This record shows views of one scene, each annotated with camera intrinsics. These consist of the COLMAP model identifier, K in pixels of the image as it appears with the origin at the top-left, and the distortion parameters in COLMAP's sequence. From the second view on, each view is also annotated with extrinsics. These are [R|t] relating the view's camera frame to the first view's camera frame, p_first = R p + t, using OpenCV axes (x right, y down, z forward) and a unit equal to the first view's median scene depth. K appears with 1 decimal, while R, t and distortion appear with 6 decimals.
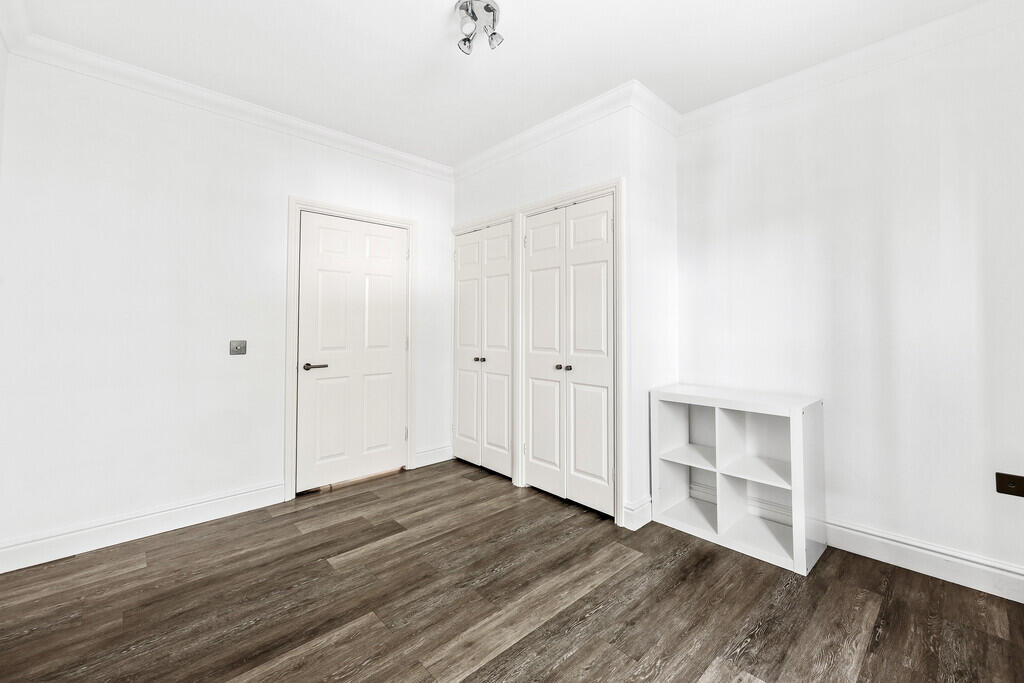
lens RADIAL K [[419.1, 0, 511.7], [0, 419.1, 314.4], [0, 0, 1]] dist [-0.000776, -0.000173]
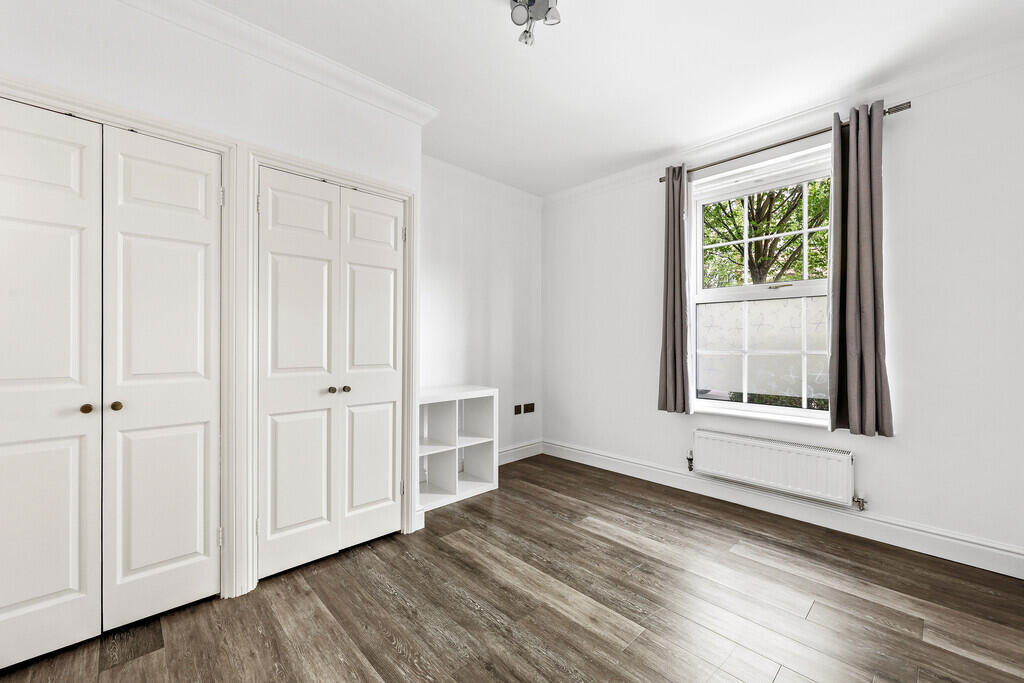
lens RADIAL K [[415.4, 0, 504.2], [0, 415.4, 343.0], [0, 0, 1]] dist [-0.000088, -0.000047]
pose [[-0.005704, -0.005119, 0.999971, -0.918900], [-0.034246, 0.999401, 0.004921, 0.033416], [-0.999397, -0.034217, -0.005876, 0.960652]]
